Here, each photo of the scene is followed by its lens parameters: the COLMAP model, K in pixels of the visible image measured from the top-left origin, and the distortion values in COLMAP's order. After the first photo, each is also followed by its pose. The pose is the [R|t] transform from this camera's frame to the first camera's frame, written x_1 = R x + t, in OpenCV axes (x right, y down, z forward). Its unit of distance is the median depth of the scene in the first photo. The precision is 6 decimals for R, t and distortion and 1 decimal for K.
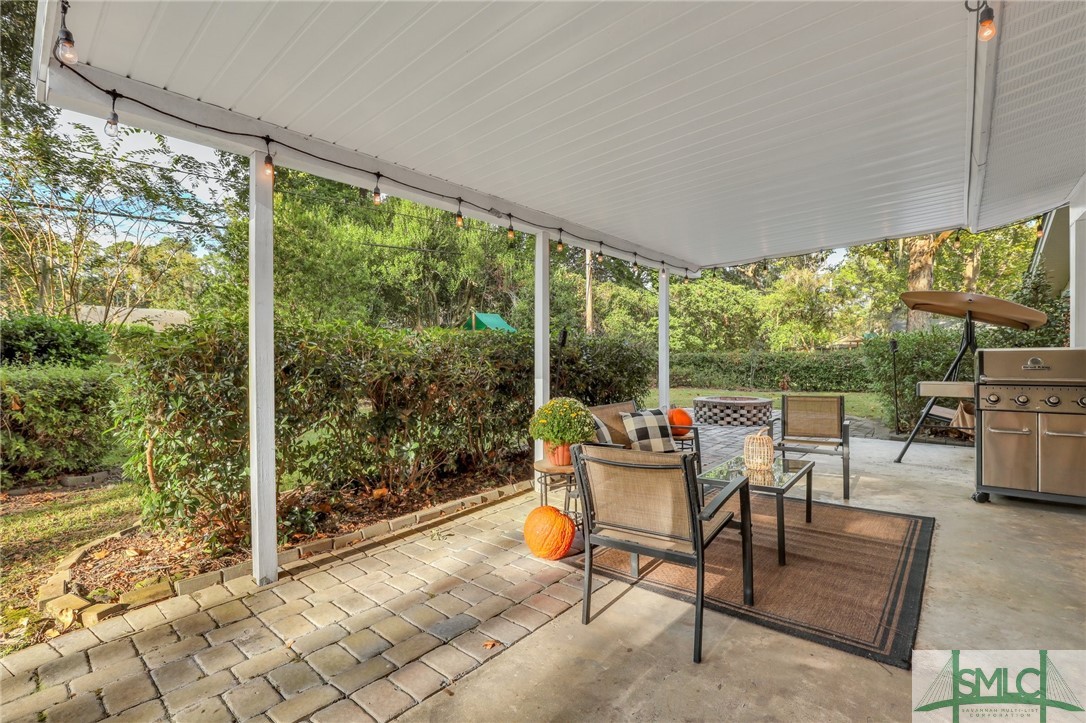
lens RADIAL K [[496.3, 0, 539.6], [0, 496.3, 356.2], [0, 0, 1]] dist [-0.012053, 0.000802]
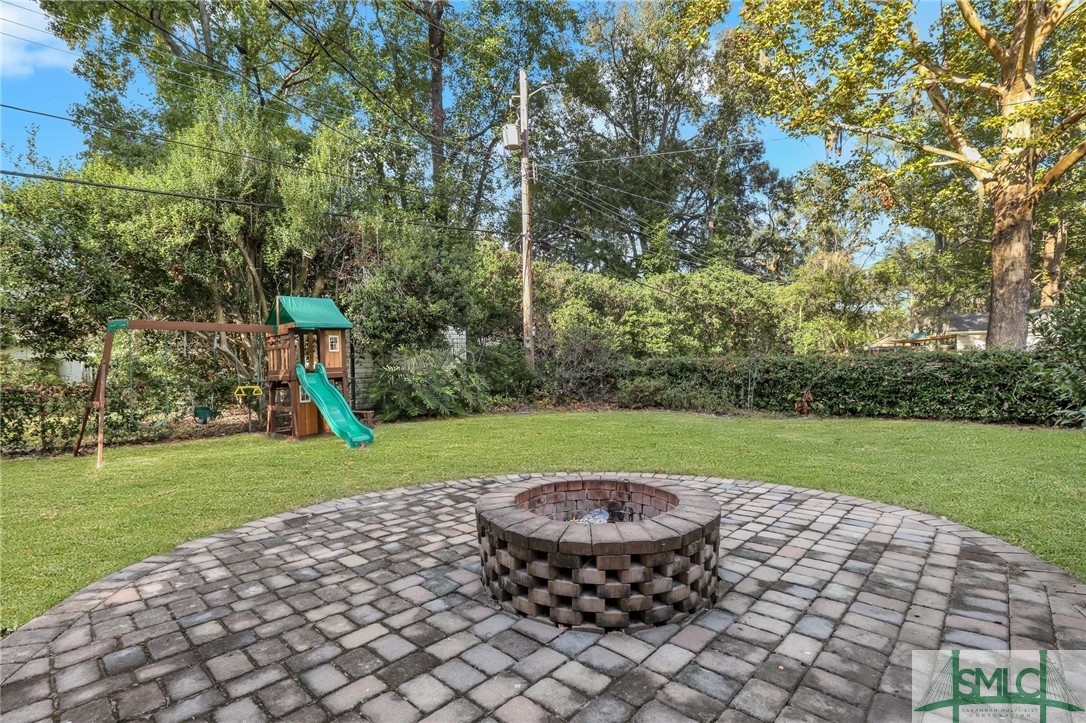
lens RADIAL K [[495.6, 0, 546.2], [0, 495.6, 363.7], [0, 0, 1]] dist [-0.006473, 0.000246]
pose [[0.999157, -0.010048, -0.039813, 0.146304], [0.010055, 0.999949, -0.000044, -0.000005], [0.039811, -0.000356, 0.999207, 0.269976]]
